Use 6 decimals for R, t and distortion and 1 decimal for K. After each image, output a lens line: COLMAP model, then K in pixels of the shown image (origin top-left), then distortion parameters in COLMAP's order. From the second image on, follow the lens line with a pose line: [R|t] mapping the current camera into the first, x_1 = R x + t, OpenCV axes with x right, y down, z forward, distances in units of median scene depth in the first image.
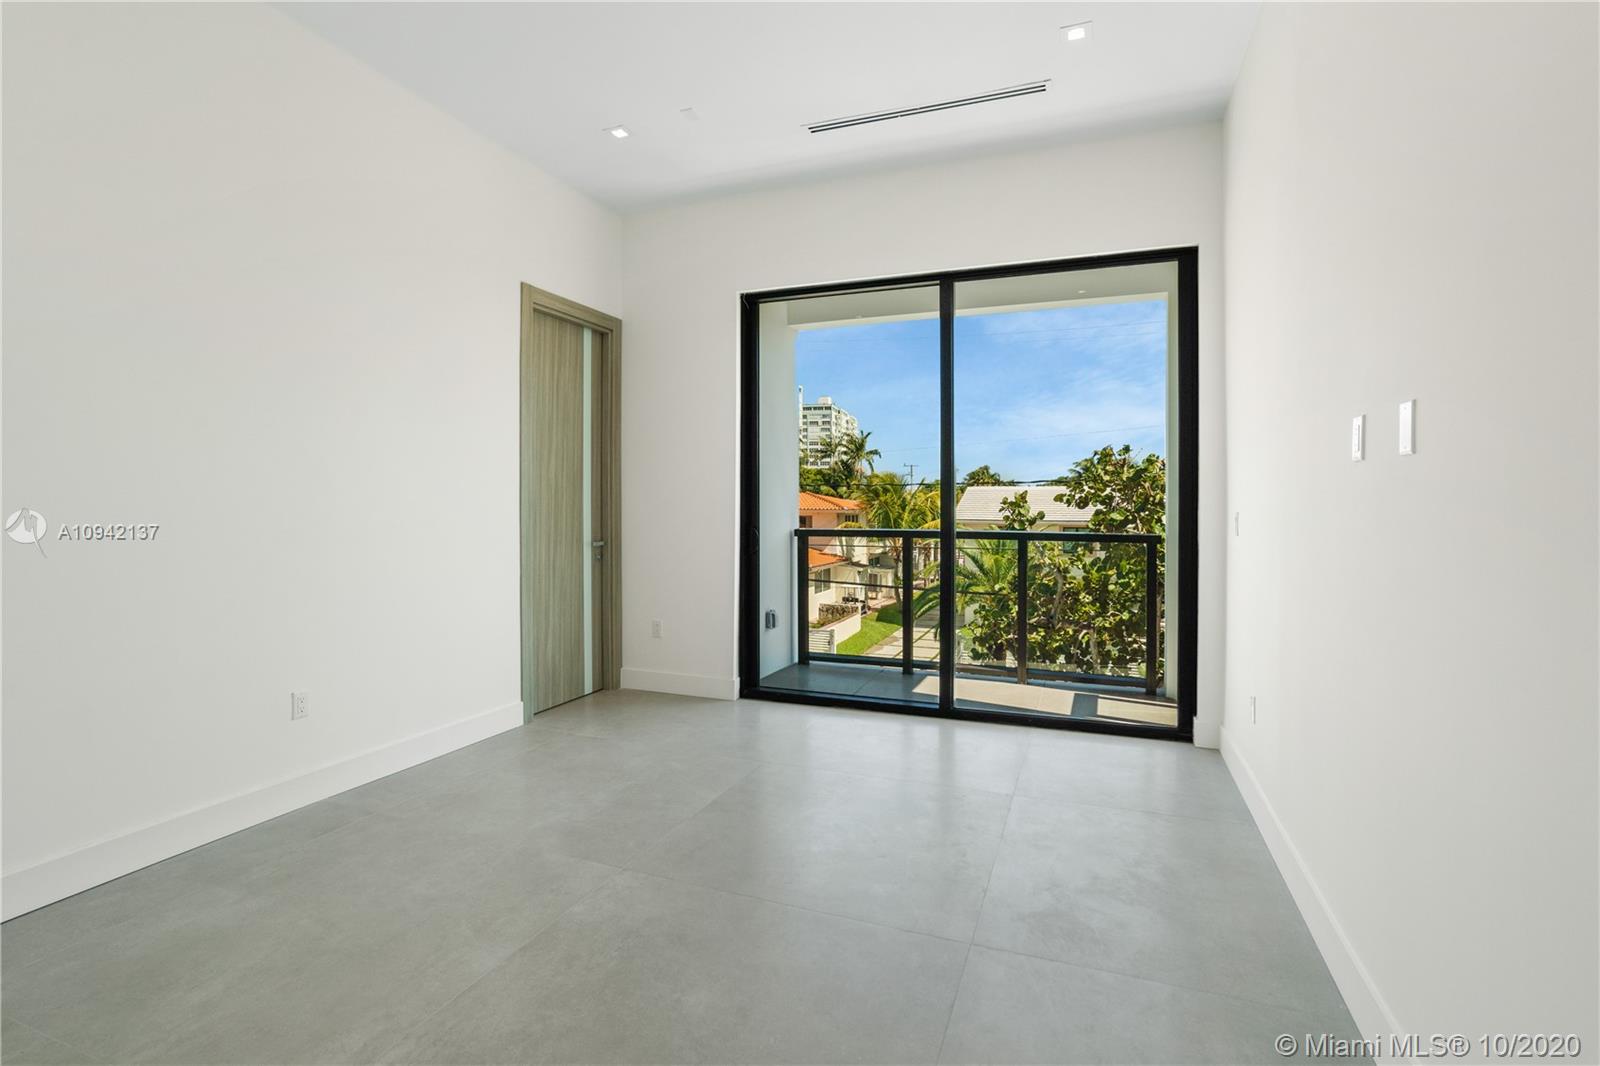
lens RADIAL K [[752.5, 0, 803.0], [0, 752.5, 511.9], [0, 0, 1]] dist [-0.039027, 0.000470]
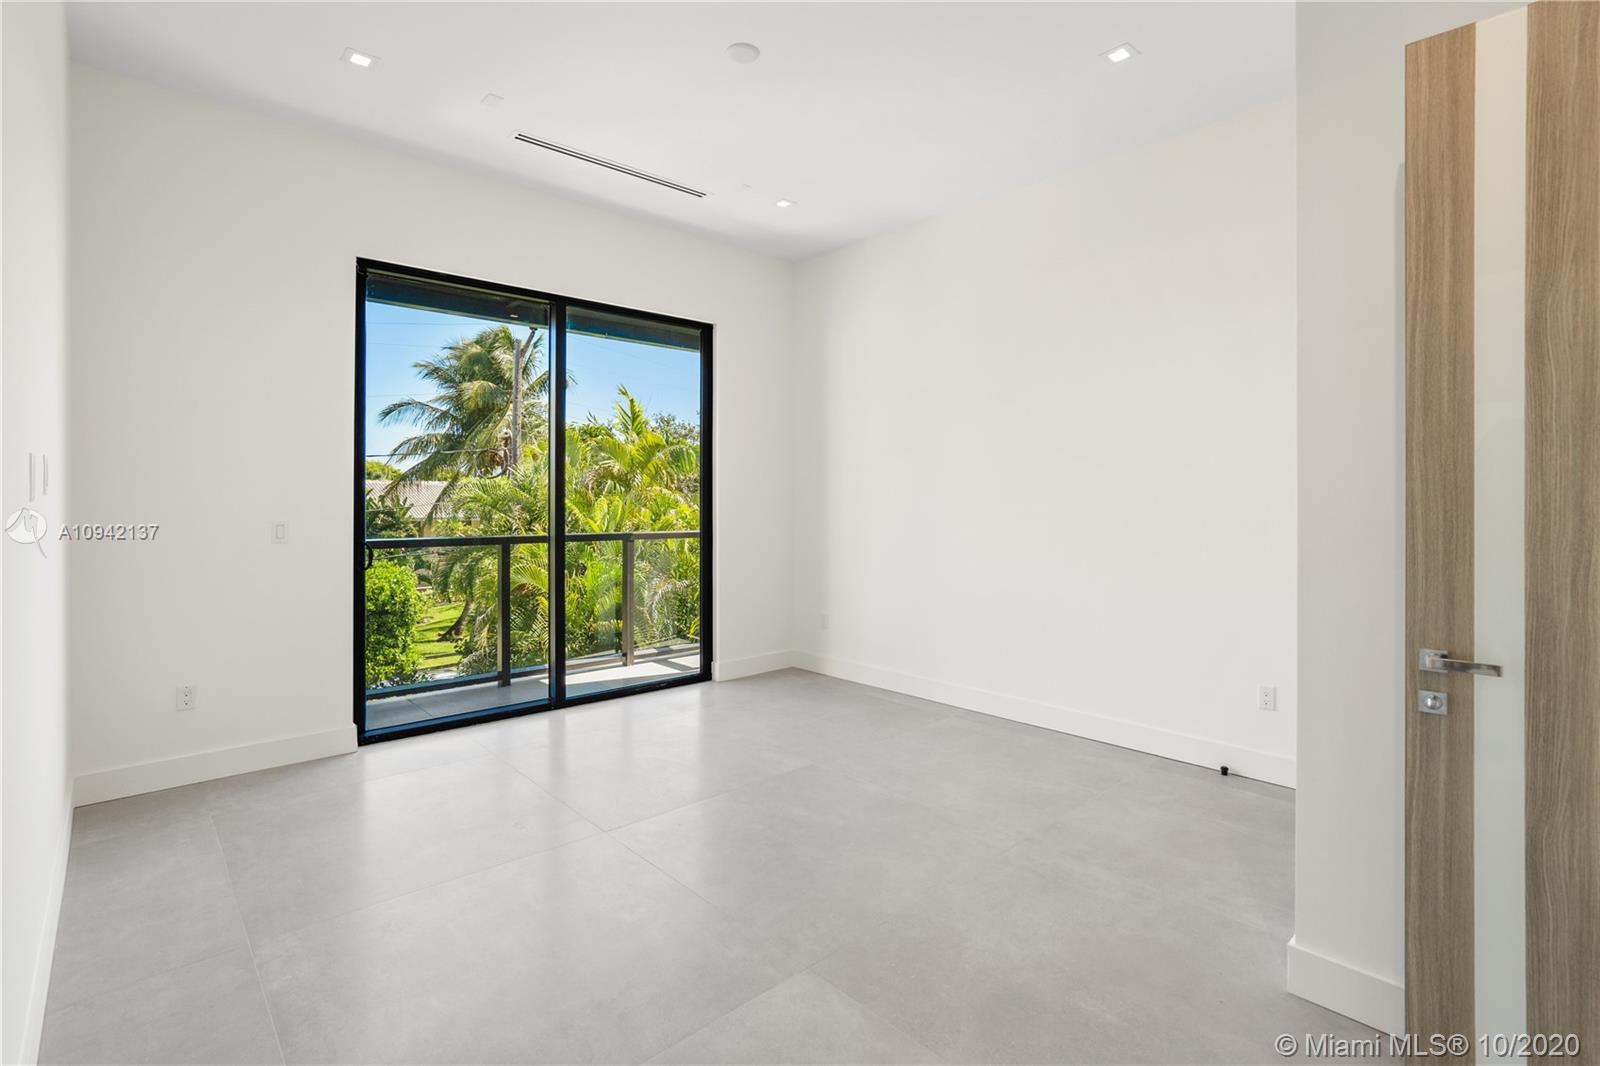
lens RADIAL K [[752.5, 0, 803.0], [0, 752.5, 511.9], [0, 0, 1]] dist [-0.039027, 0.000470]
pose [[0.454305, -0.012715, 0.890756, -0.637584], [0.011125, 0.999901, 0.008599, -0.015847], [-0.890777, 0.006004, 0.454401, 0.195552]]
